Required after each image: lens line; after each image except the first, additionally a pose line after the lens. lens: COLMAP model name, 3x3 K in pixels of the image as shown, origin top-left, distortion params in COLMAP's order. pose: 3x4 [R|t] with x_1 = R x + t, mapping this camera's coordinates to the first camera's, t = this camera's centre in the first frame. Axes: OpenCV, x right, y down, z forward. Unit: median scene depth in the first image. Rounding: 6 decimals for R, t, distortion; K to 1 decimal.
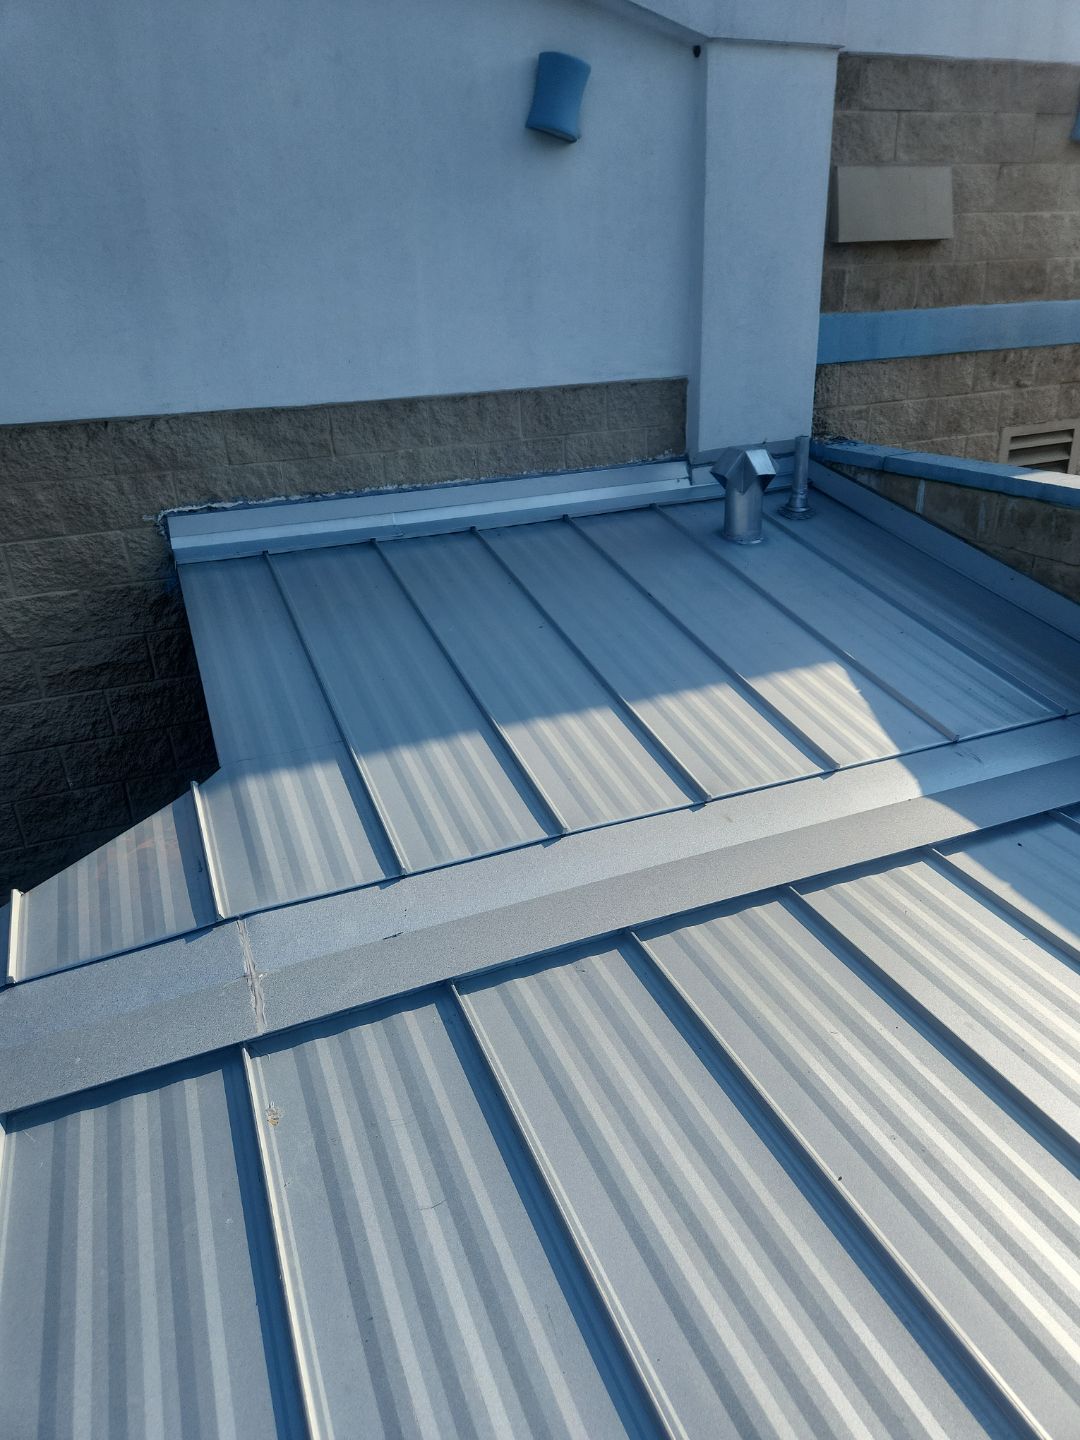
lens RADIAL K [[969.6, 0, 543.6], [0, 969.6, 710.3], [0, 0, 1]] dist [0.080009, -0.070591]
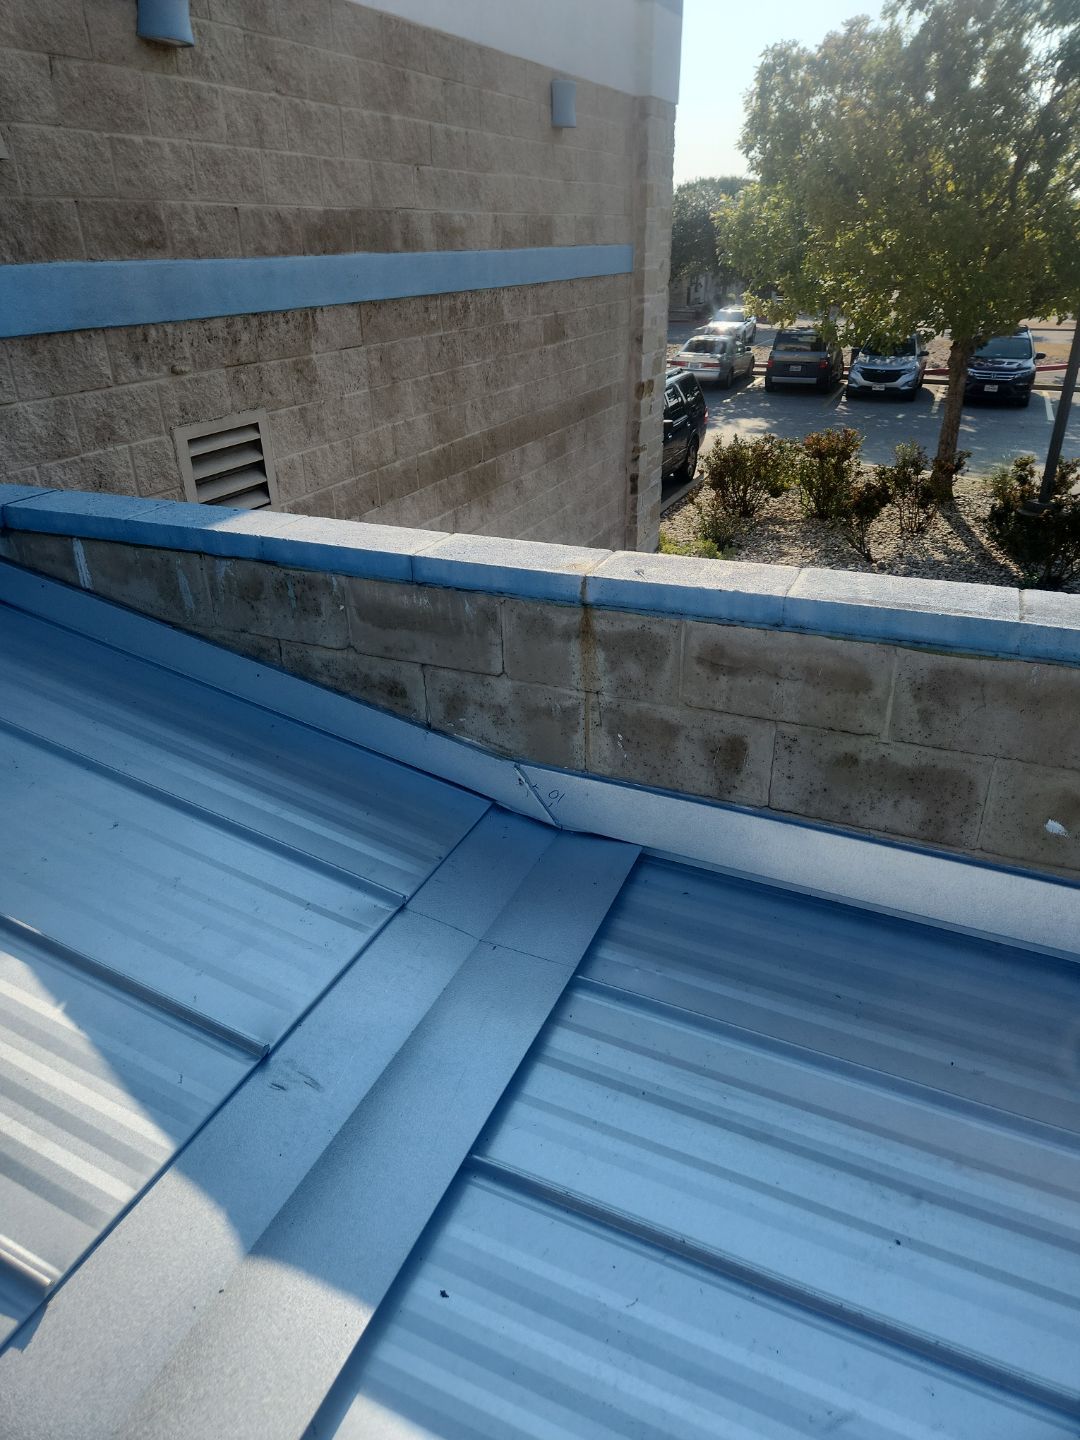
lens RADIAL K [[969.6, 0, 546.0], [0, 969.6, 693.1], [0, 0, 1]] dist [0.080009, -0.070591]
pose [[0.716329, -0.266595, 0.644826, 0.166636], [0.256694, 0.960011, 0.111746, -0.130843], [-0.648831, 0.085476, 0.756117, 0.334359]]
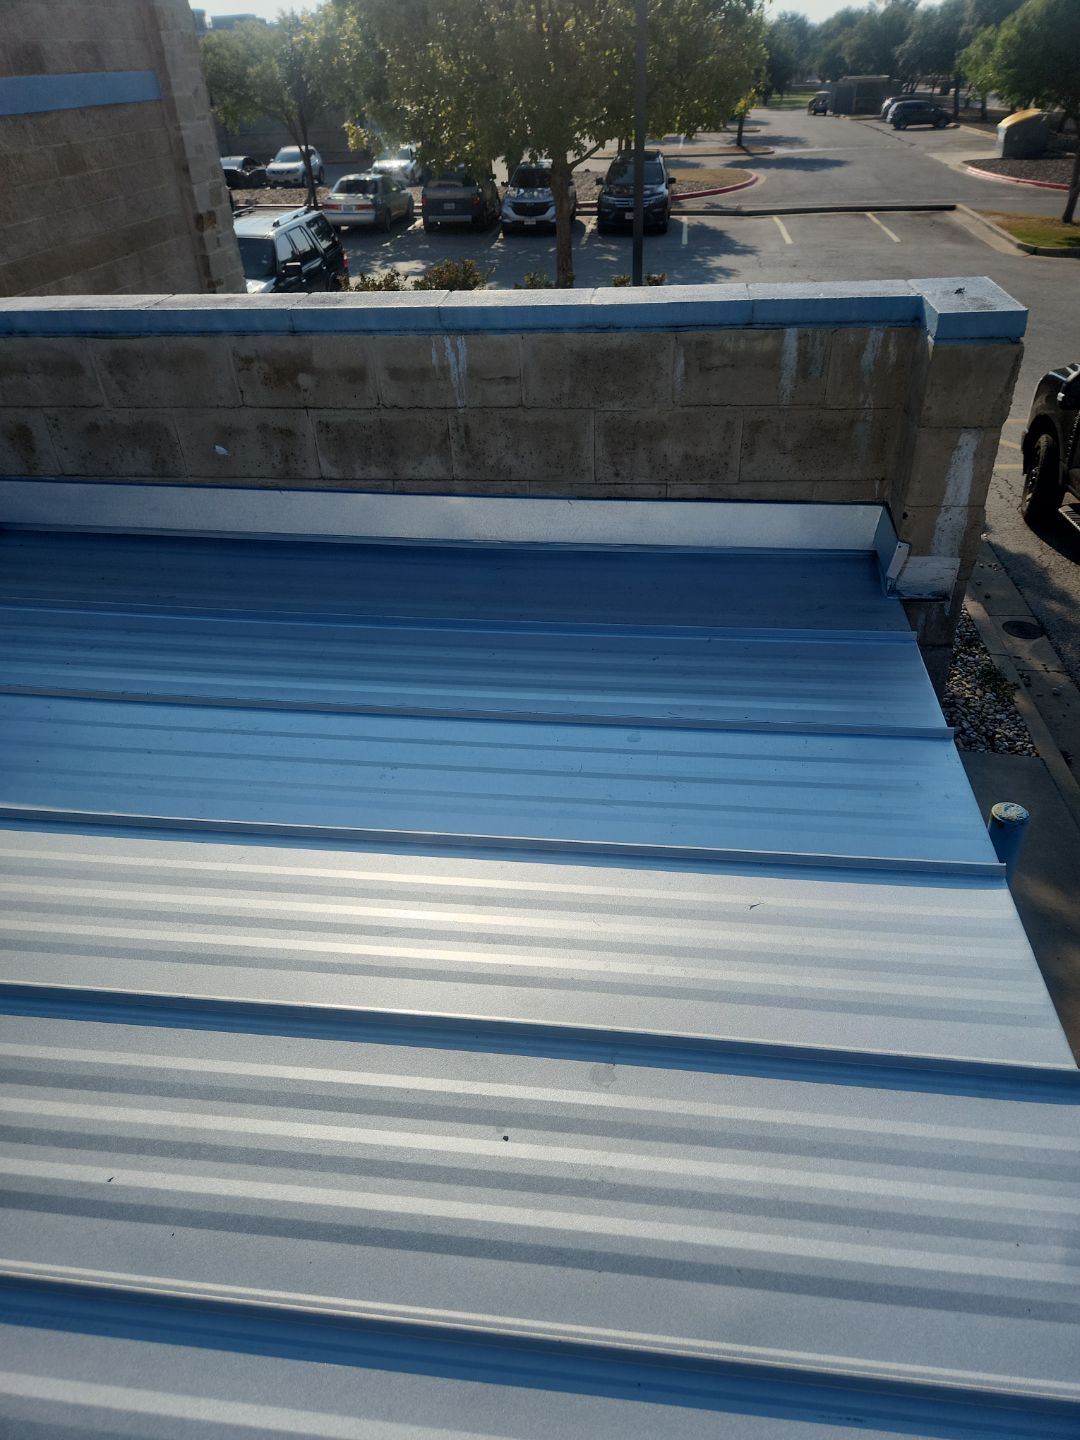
lens RADIAL K [[969.6, 0, 545.9], [0, 969.6, 713.0], [0, 0, 1]] dist [0.080009, -0.070591]
pose [[0.494257, -0.464850, 0.734592, 0.112325], [0.355975, 0.879152, 0.316817, 0.059217], [-0.793090, 0.104907, 0.600002, -0.056718]]
